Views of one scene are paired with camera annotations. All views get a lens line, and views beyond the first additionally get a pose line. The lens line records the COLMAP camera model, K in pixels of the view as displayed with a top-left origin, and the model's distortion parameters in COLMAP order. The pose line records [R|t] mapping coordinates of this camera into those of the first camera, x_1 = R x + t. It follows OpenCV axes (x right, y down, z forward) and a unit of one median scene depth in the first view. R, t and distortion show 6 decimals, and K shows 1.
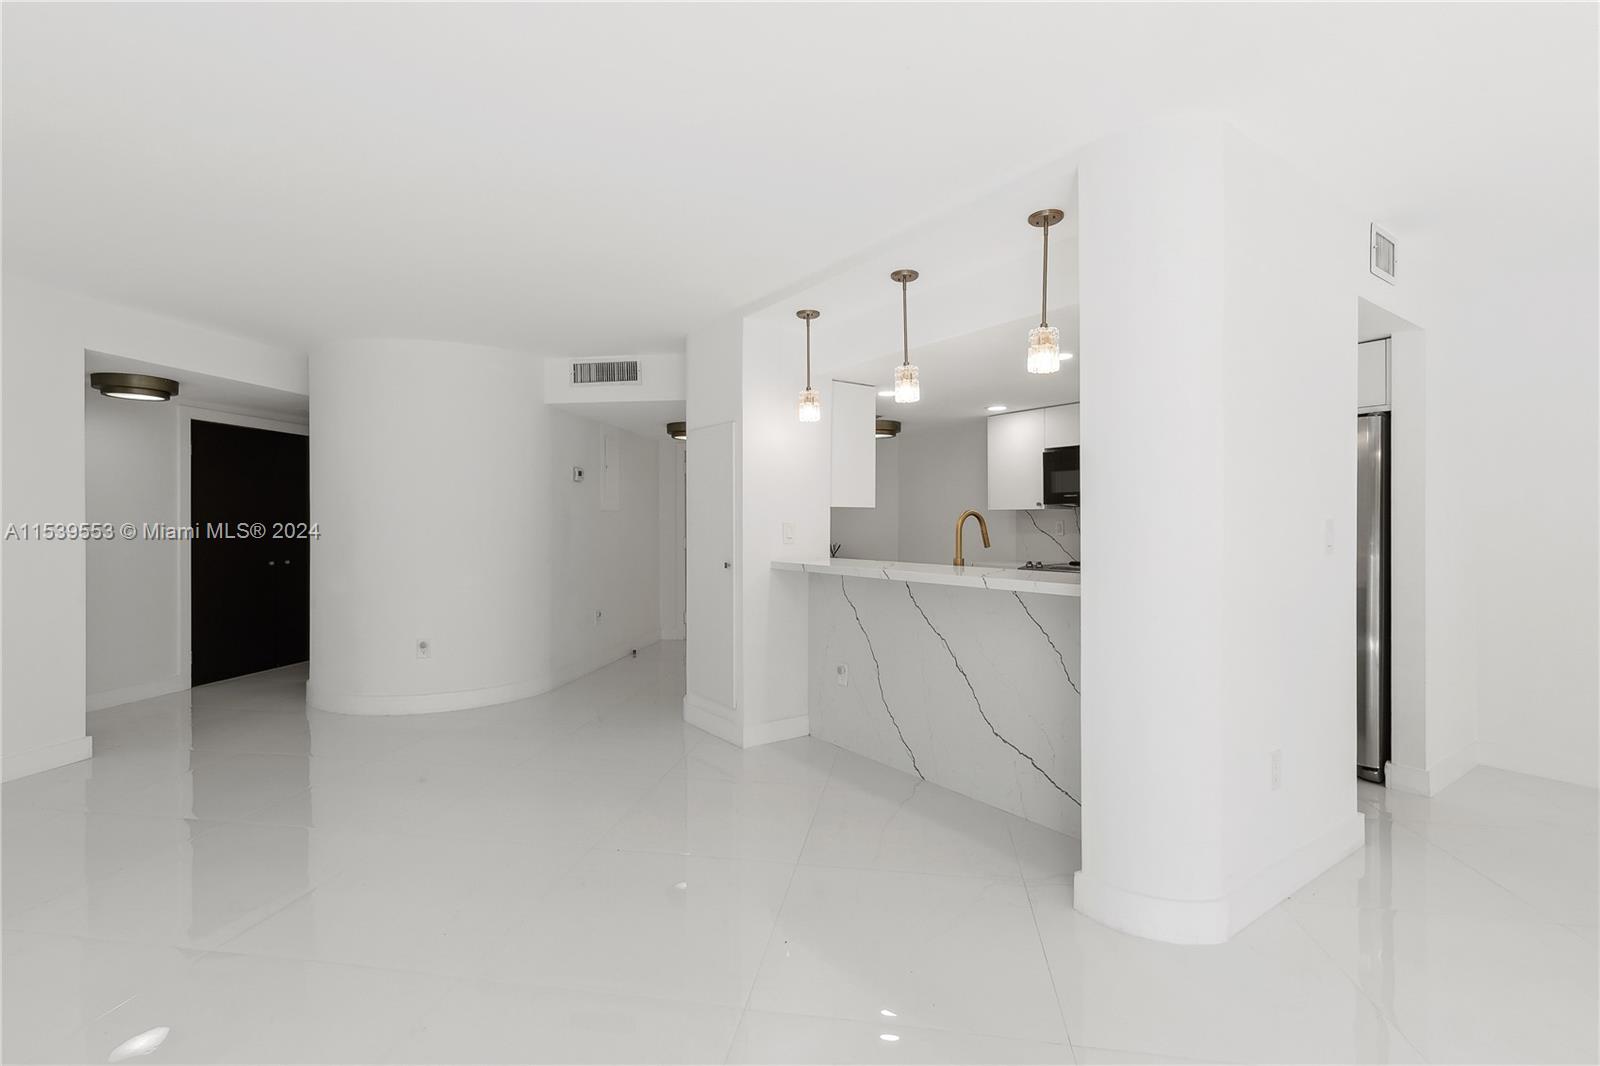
lens RADIAL K [[735.0, 0, 798.2], [0, 735.0, 528.7], [0, 0, 1]] dist [0.010683, -0.000059]
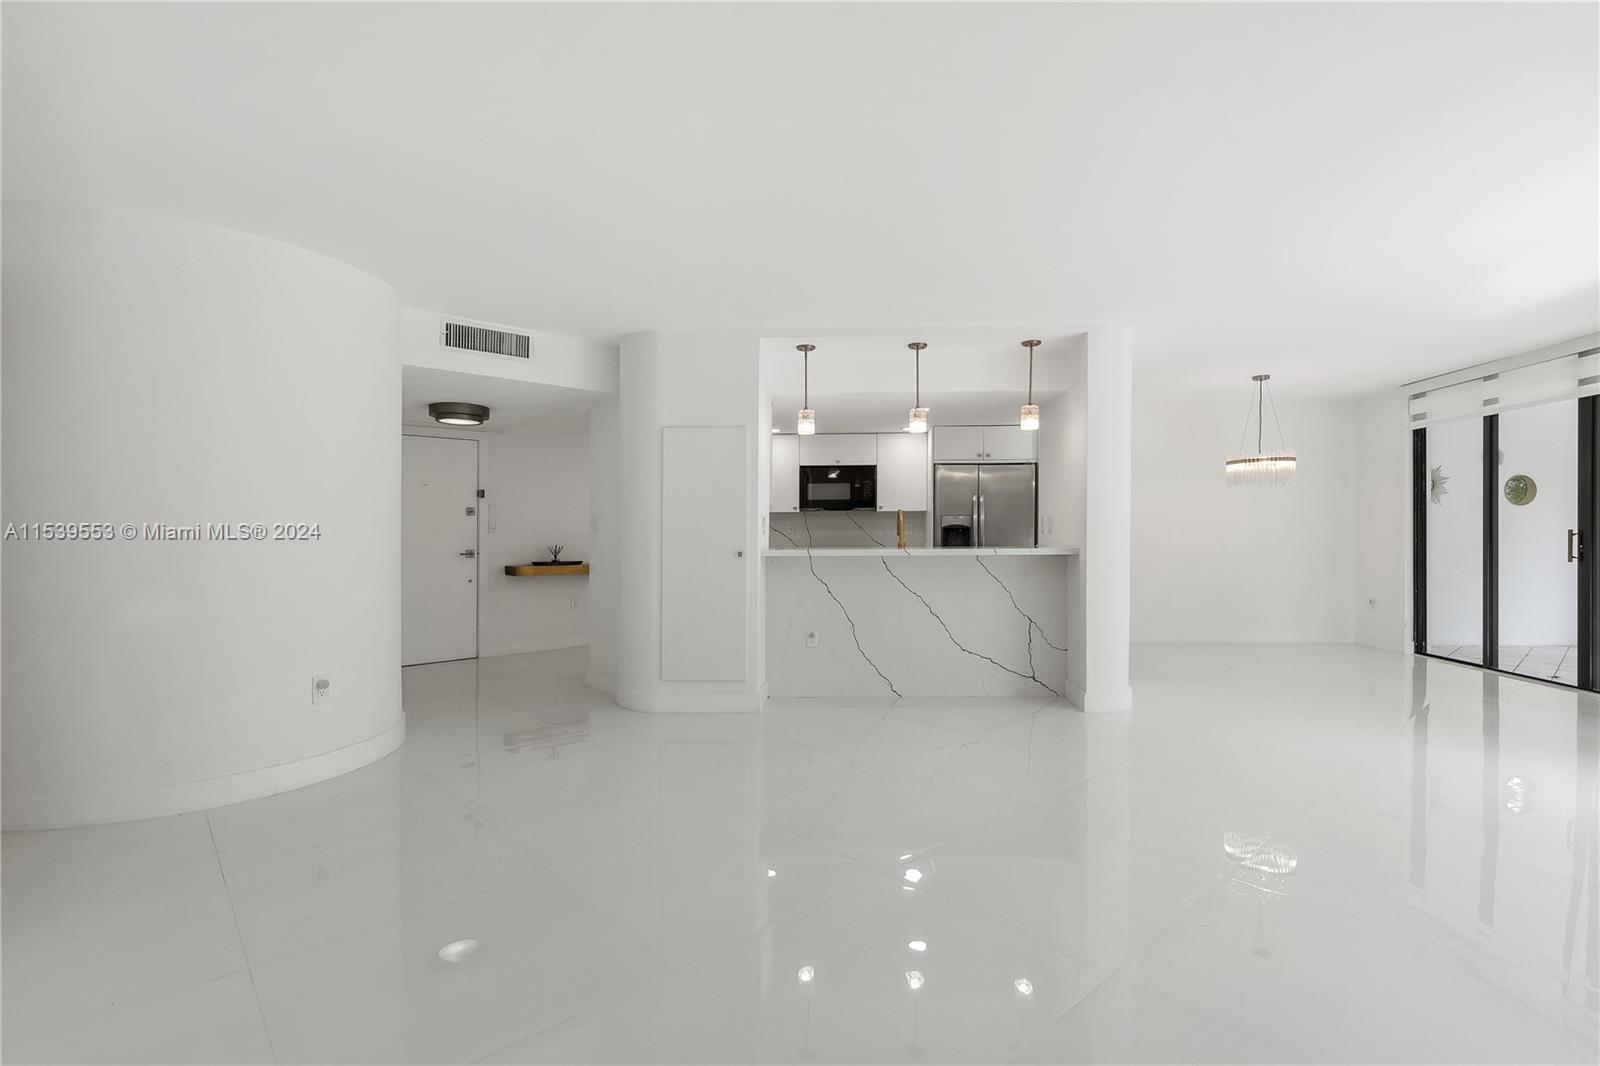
lens RADIAL K [[731.3, 0, 852.9], [0, 731.3, 541.3], [0, 0, 1]] dist [0.002223, 0.000546]
pose [[0.595625, -0.011773, 0.803176, -0.892004], [0.012080, 0.999911, 0.005699, 0.026042], [-0.803171, 0.006308, 0.595715, 0.198205]]
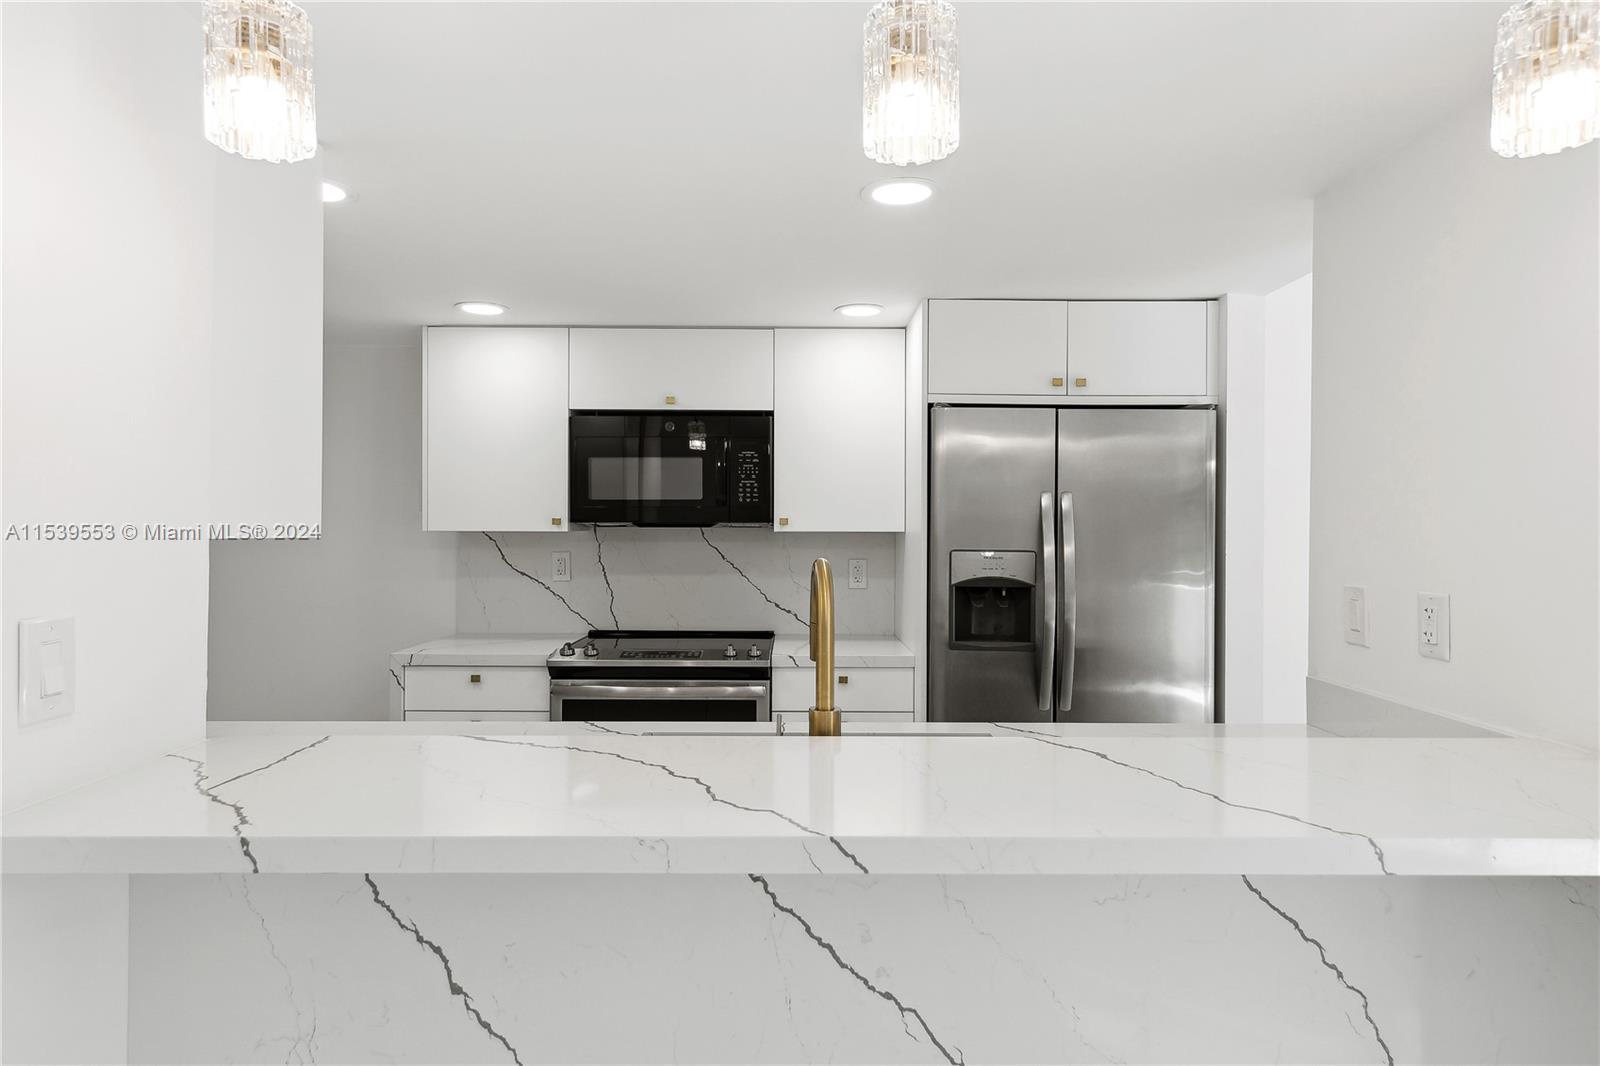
lens RADIAL K [[915.5, 0, 796.1], [0, 915.5, 529.1], [0, 0, 1]] dist [0.013037, 0.000528]
pose [[0.584641, 0.005482, 0.811274, -0.104281], [0.001351, 0.999969, -0.007730, -0.031696], [-0.811291, 0.005615, 0.584616, 0.698457]]
